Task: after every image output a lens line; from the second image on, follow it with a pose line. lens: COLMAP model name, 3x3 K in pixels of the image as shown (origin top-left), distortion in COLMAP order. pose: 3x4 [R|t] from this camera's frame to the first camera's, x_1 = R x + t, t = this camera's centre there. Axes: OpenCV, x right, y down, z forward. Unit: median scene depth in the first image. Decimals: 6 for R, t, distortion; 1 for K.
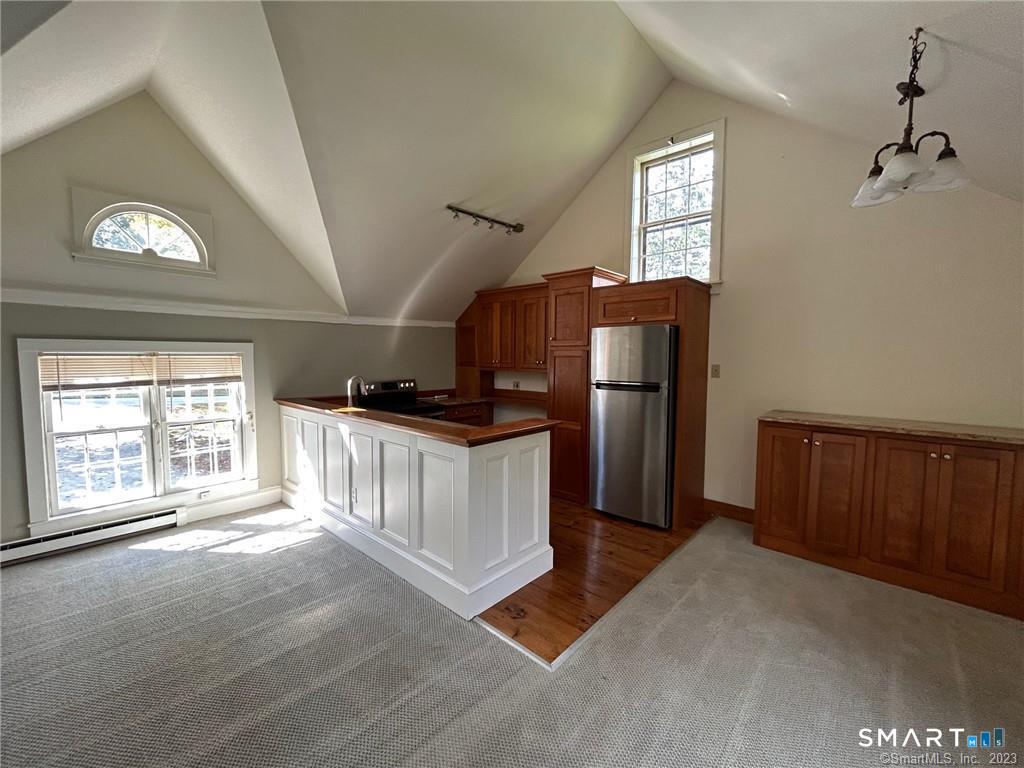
lens RADIAL K [[413.1, 0, 514.3], [0, 413.1, 383.1], [0, 0, 1]] dist [-0.001374, 0.000108]
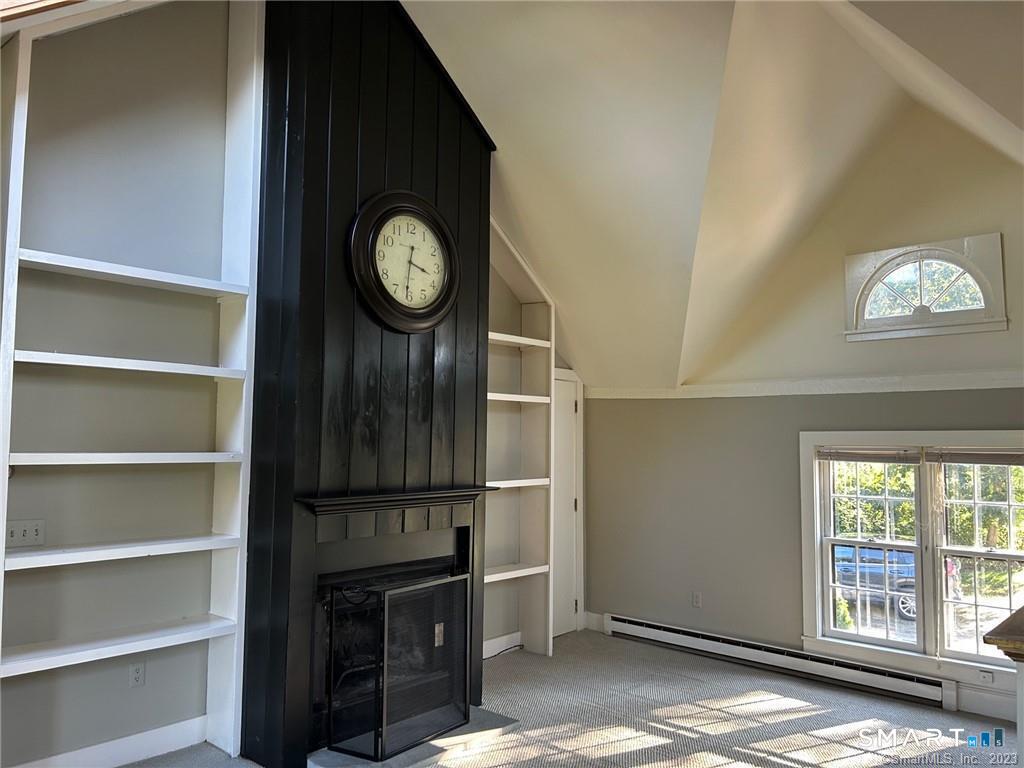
lens RADIAL K [[778.1, 0, 512.0], [0, 778.1, 384.0], [0, 0, 1]] dist [0.096509, -0.113088]
pose [[-0.007406, -0.079124, -0.996837, 0.482413], [-0.076497, 0.993988, -0.078330, -0.017475], [0.997042, 0.075675, -0.013414, 0.276047]]
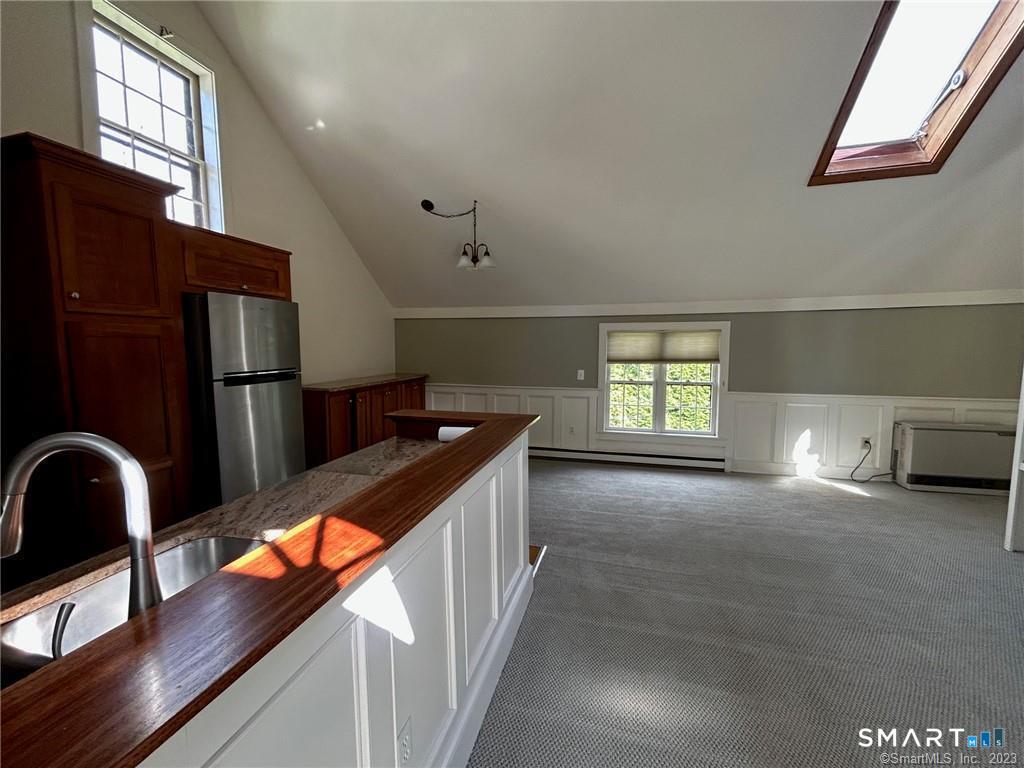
lens RADIAL K [[413.1, 0, 514.3], [0, 413.1, 383.1], [0, 0, 1]] dist [-0.001374, 0.000108]
pose [[-0.454155, -0.085987, 0.886763, -0.604152], [0.061329, 0.989953, 0.127402, -0.048464], [-0.888809, 0.112244, -0.444319, 0.904101]]
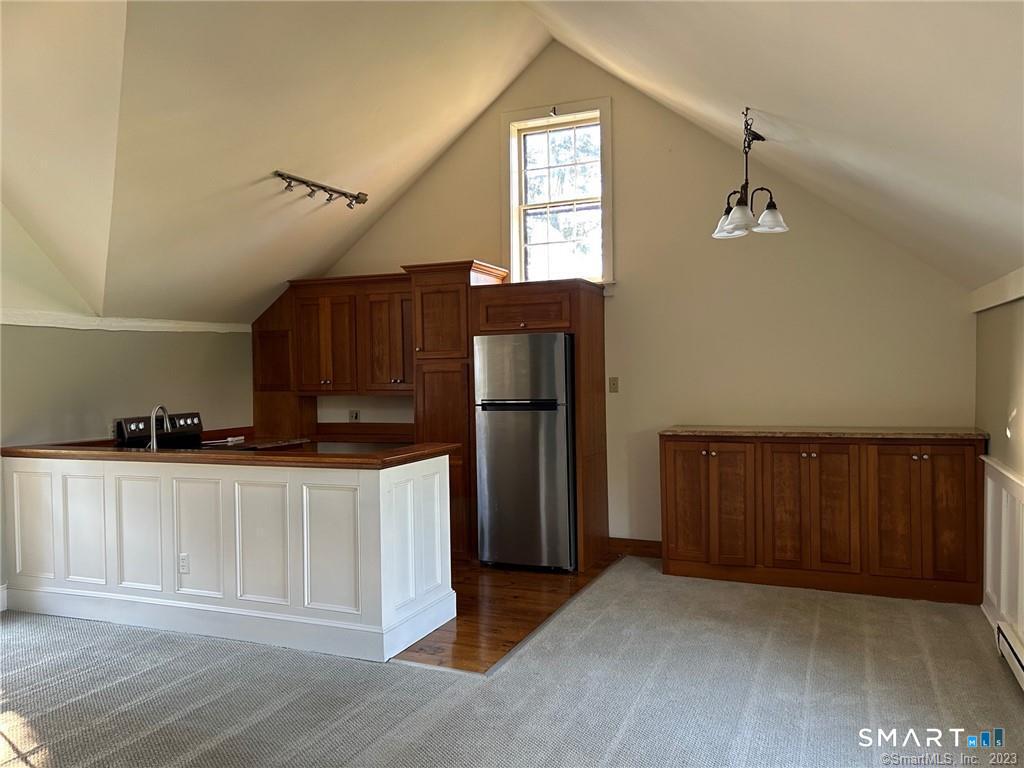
lens RADIAL K [[778.1, 0, 512.0], [0, 778.1, 384.0], [0, 0, 1]] dist [0.096509, -0.113088]
pose [[0.946678, -0.027402, 0.321015, -0.240107], [0.044585, 0.997932, -0.046298, 0.035664], [-0.319082, 0.058142, 0.945942, -0.477049]]
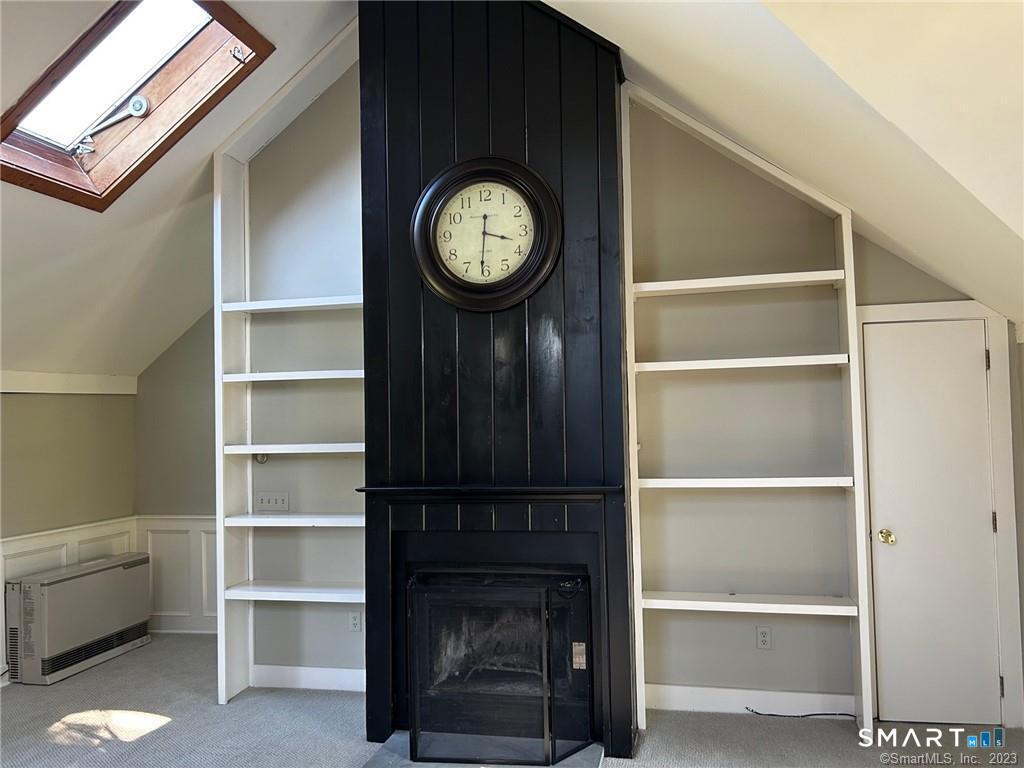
lens RADIAL K [[778.1, 0, 512.0], [0, 778.1, 384.0], [0, 0, 1]] dist [0.096509, -0.113088]
pose [[-0.877478, -0.002783, -0.479610, -0.172251], [-0.012171, 0.999790, 0.016467, -0.090145], [0.479463, 0.020287, -0.877327, 1.019681]]
